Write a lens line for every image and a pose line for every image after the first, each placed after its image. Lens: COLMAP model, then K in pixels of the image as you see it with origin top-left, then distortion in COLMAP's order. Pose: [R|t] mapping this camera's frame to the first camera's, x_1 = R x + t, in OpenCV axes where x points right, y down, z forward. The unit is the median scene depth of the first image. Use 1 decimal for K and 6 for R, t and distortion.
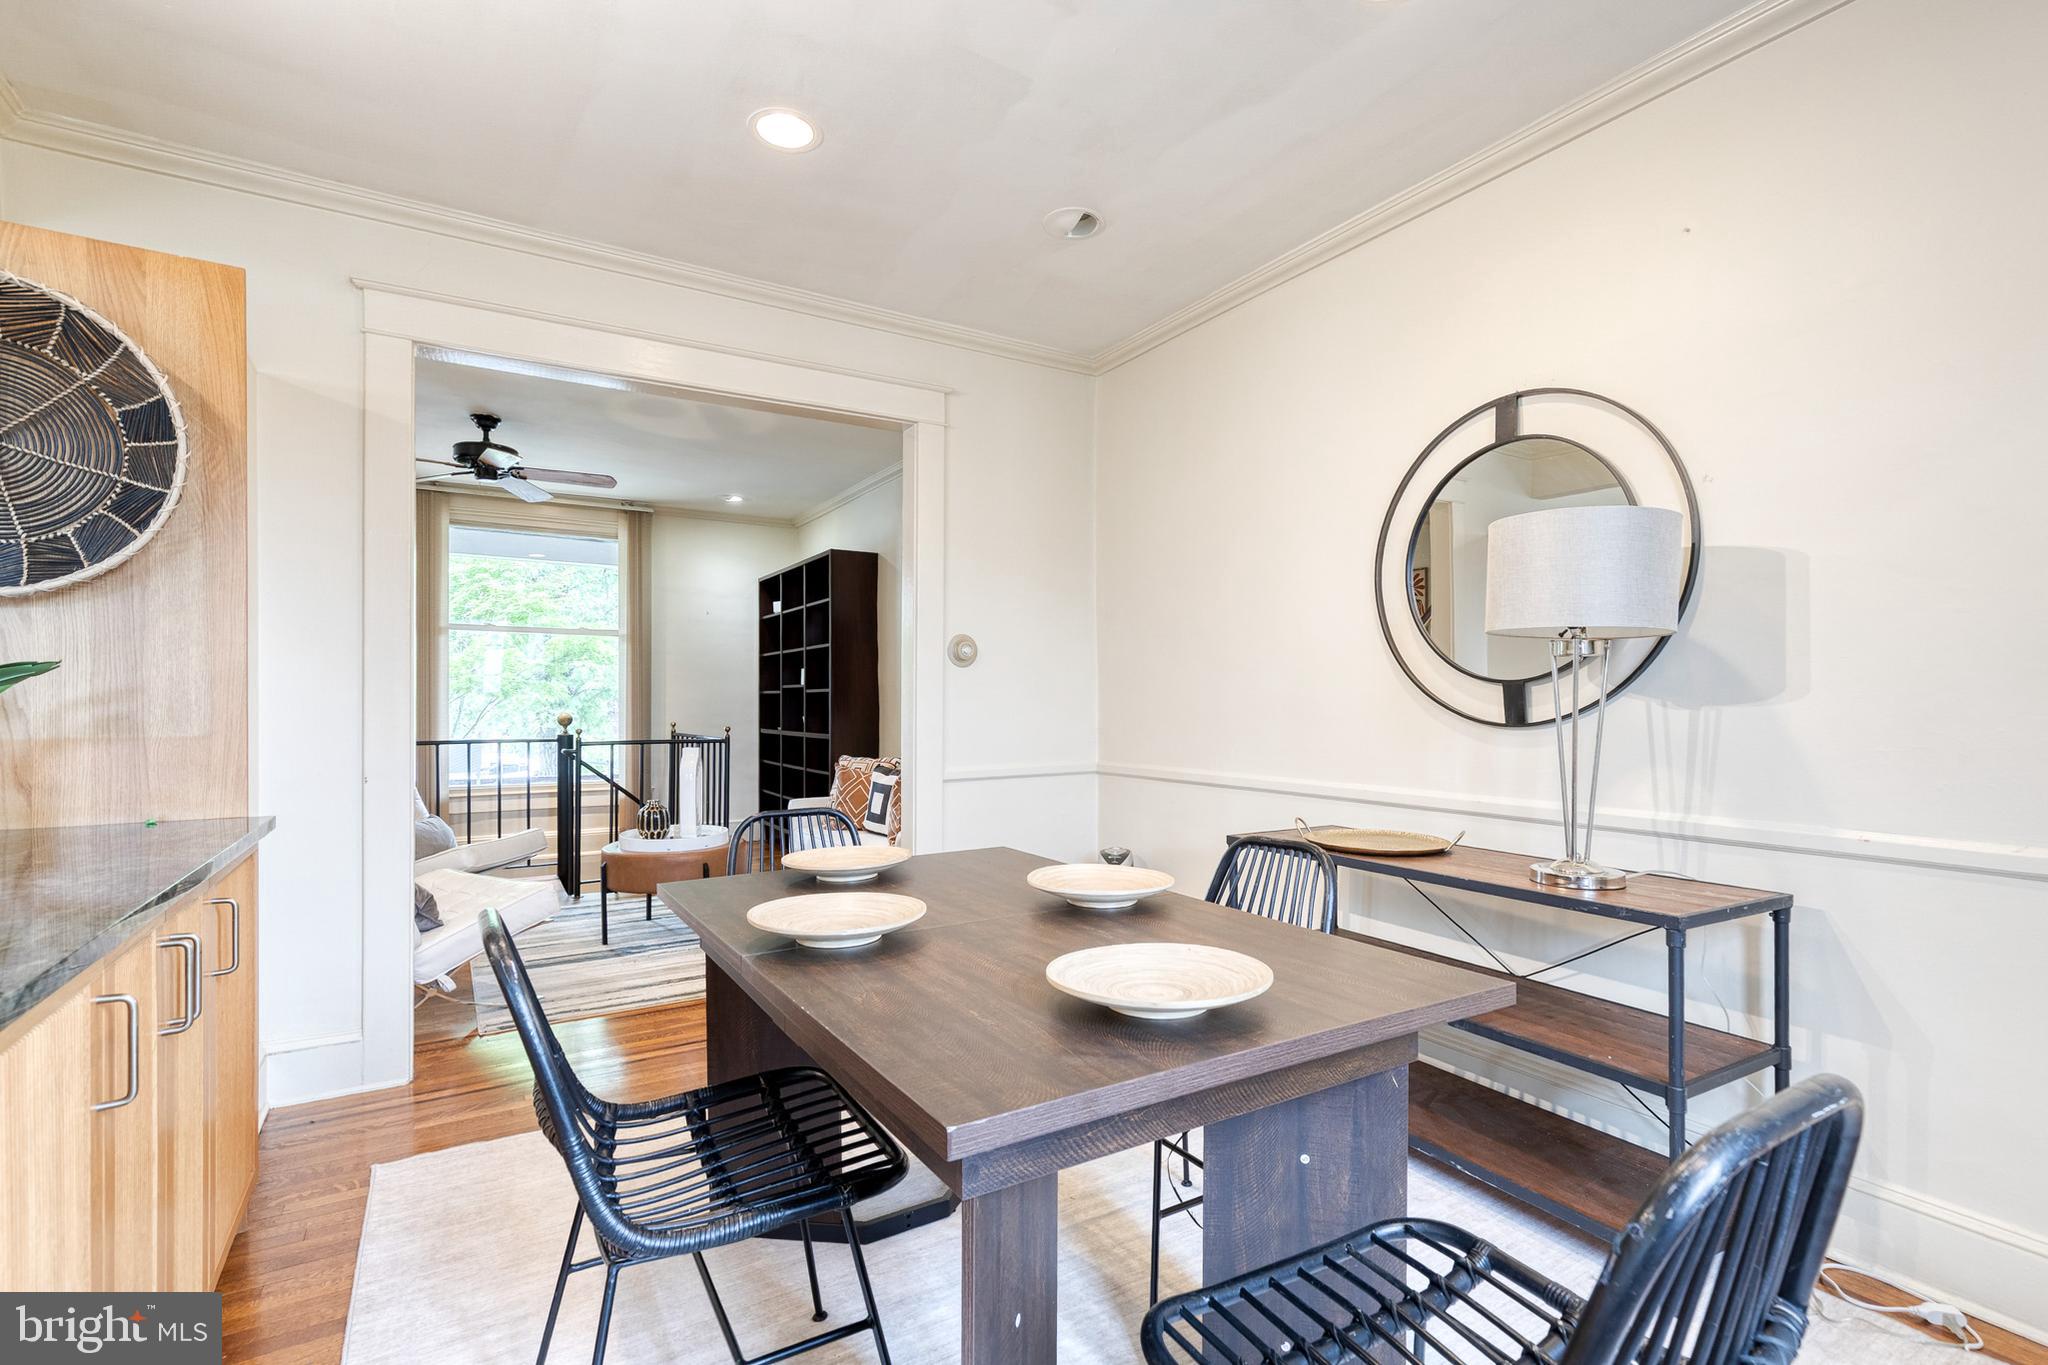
lens RADIAL K [[949.2, 0, 1054.7], [0, 949.2, 706.2], [0, 0, 1]] dist [0.002817, 0.000168]
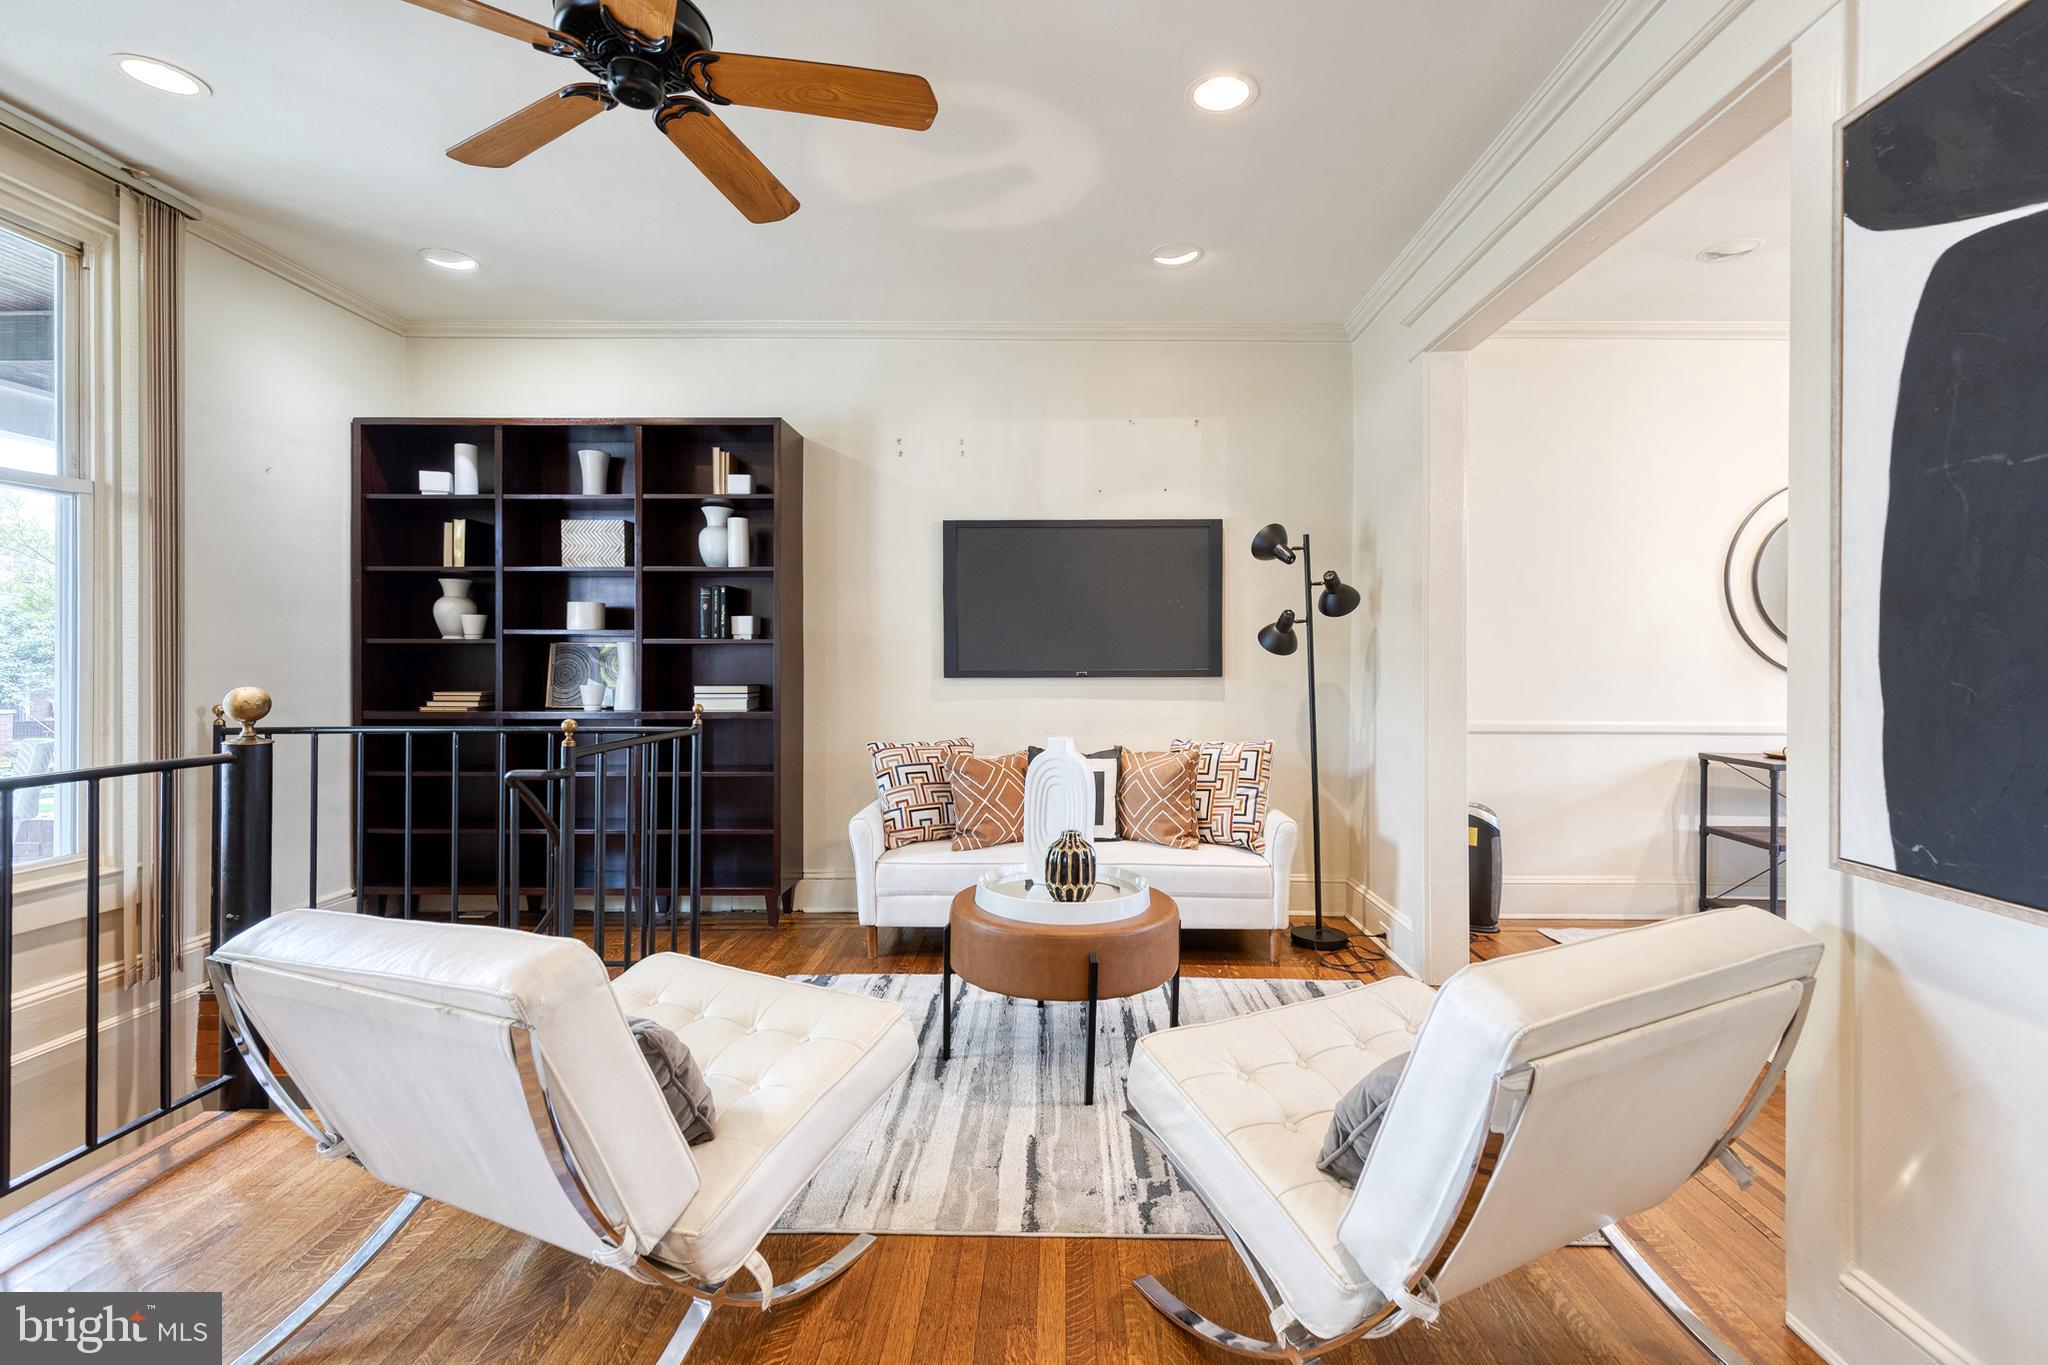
lens RADIAL K [[930.4, 0, 1053.6], [0, 930.4, 665.7], [0, 0, 1]] dist [0.006201, 0.000507]
pose [[0.544599, -0.004103, 0.838687, -0.761897], [0.001348, 0.999991, 0.004017, -0.003723], [-0.838696, -0.001057, 0.544599, 0.592718]]
